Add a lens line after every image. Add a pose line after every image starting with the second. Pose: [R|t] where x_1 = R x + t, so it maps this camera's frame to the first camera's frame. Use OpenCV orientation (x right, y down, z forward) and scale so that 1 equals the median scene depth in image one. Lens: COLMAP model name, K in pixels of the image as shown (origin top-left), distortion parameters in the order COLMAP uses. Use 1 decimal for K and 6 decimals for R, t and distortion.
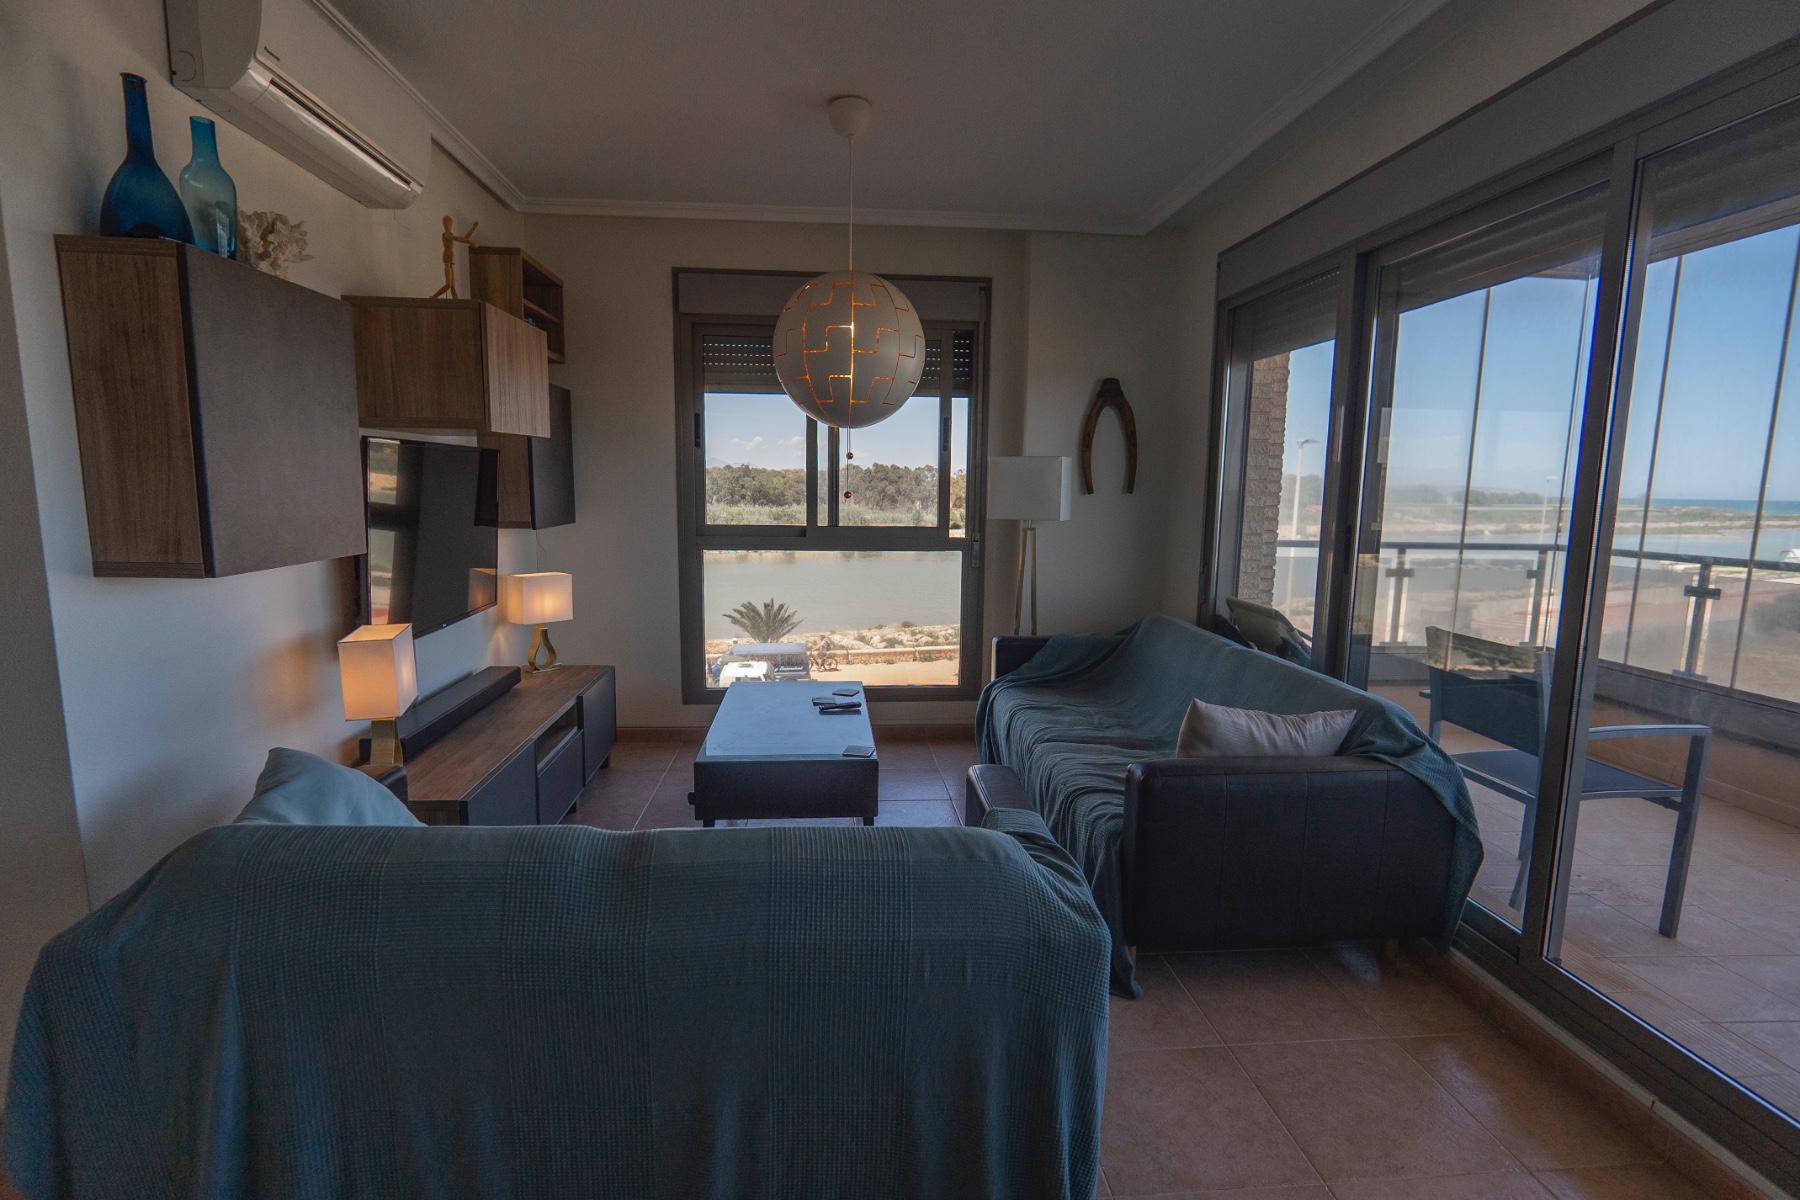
lens RADIAL K [[868.2, 0, 902.2], [0, 868.2, 609.1], [0, 0, 1]] dist [-0.026488, 0.010829]
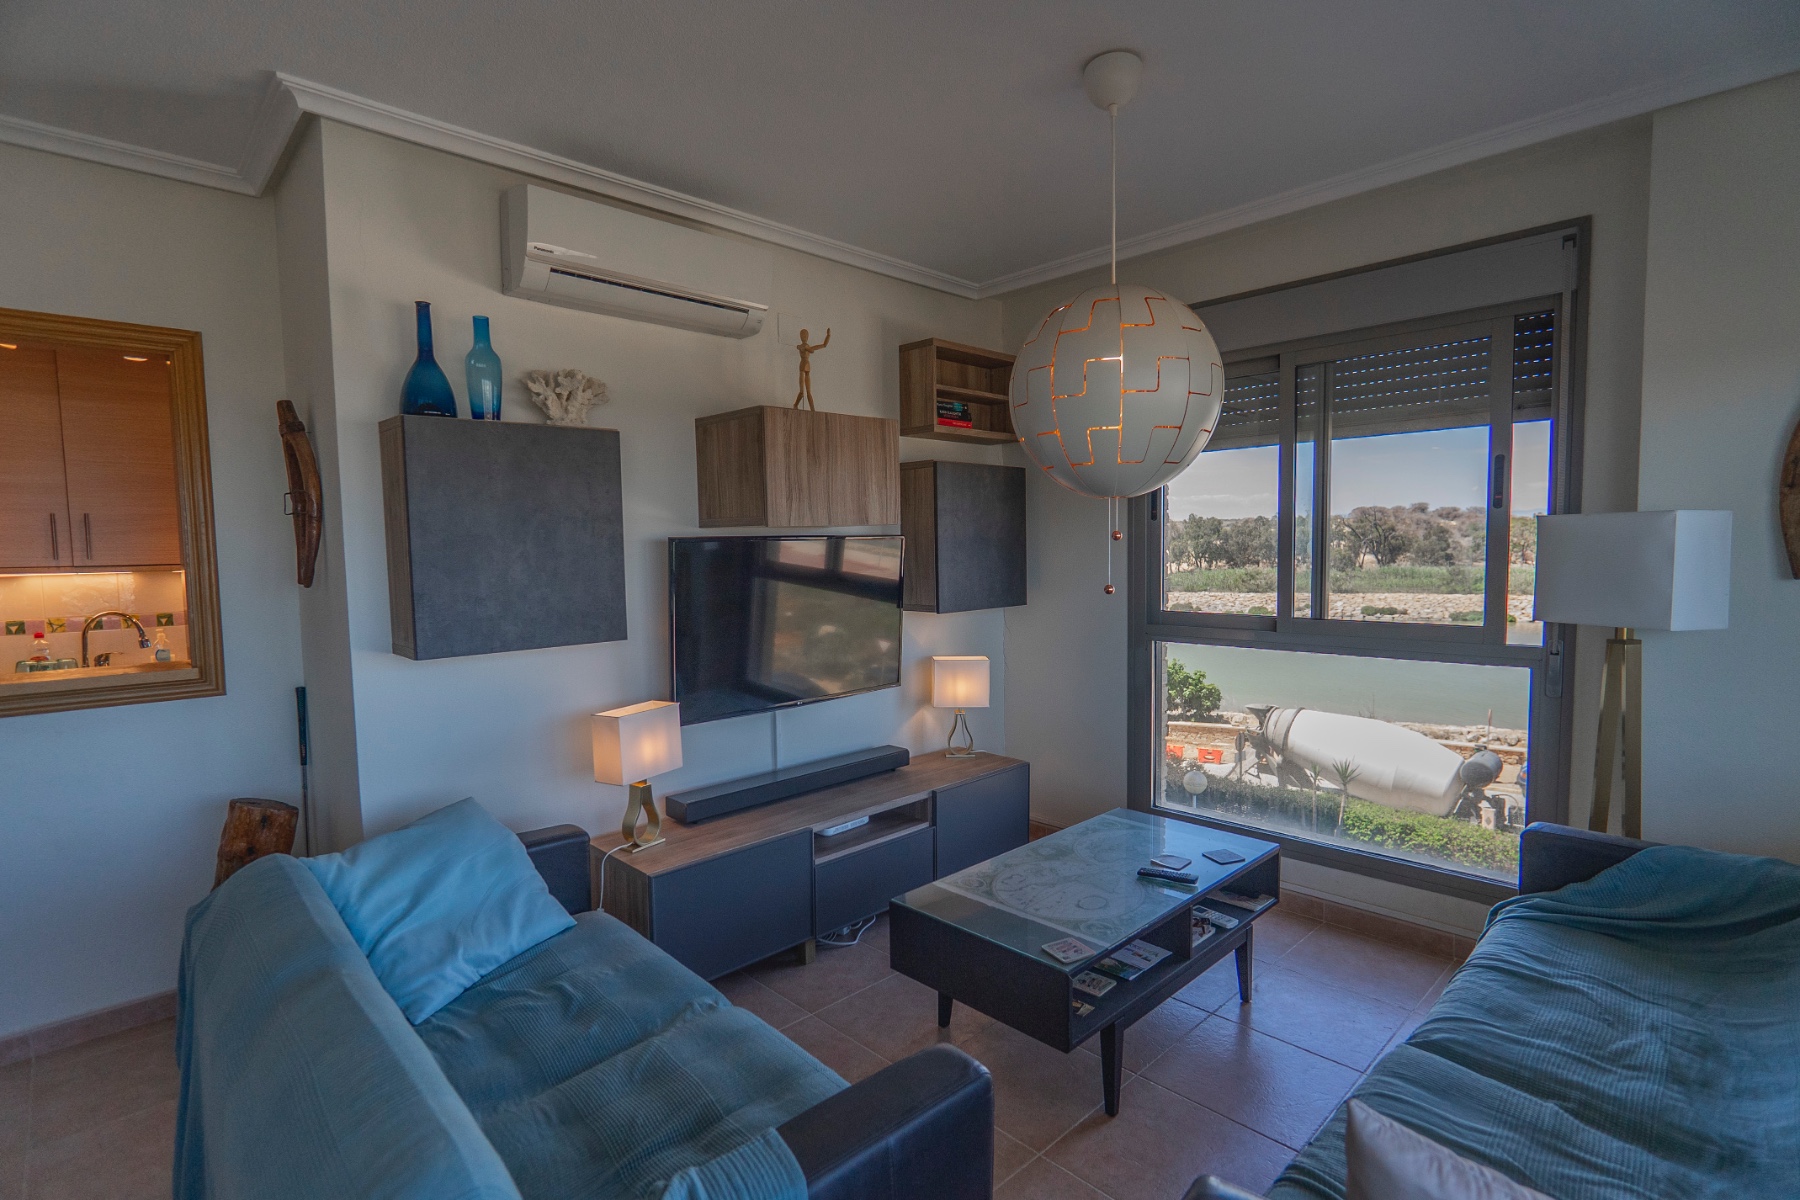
lens RADIAL K [[868.2, 0, 902.2], [0, 868.2, 609.1], [0, 0, 1]] dist [-0.026488, 0.010829]
pose [[0.628849, 0.033784, -0.776793, 0.302063], [-0.087142, 0.995824, -0.027235, -0.061950], [0.772629, 0.084818, 0.629167, 0.317137]]
